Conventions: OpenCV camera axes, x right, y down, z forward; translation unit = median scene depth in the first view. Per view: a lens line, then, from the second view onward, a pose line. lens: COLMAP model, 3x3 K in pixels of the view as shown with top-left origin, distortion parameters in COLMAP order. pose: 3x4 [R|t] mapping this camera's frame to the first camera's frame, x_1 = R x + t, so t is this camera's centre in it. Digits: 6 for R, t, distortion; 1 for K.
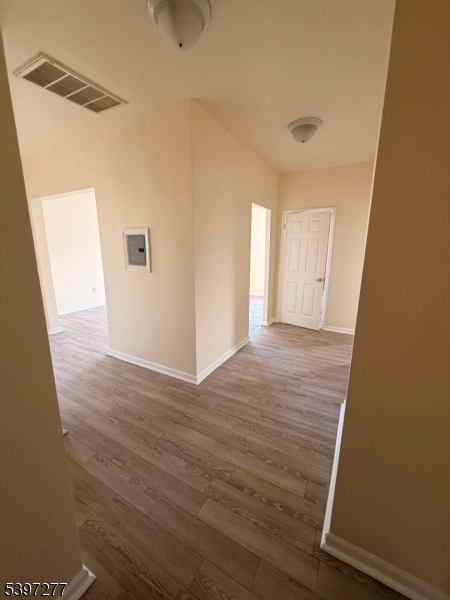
lens RADIAL K [[239.6, 0, 223.6], [0, 239.6, 297.7], [0, 0, 1]] dist [-0.000279, -0.000017]
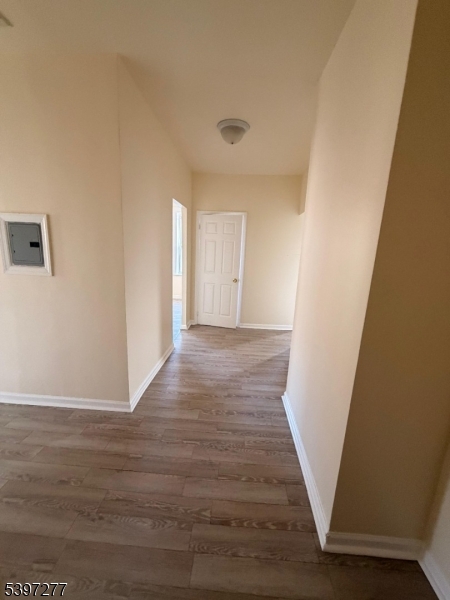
lens RADIAL K [[239.6, 0, 223.6], [0, 239.6, 297.7], [0, 0, 1]] dist [-0.000279, -0.000017]
pose [[0.899905, -0.050685, 0.433130, -0.157498], [0.050712, 0.998647, 0.011499, -0.020903], [-0.433127, 0.011617, 0.901258, 0.118385]]
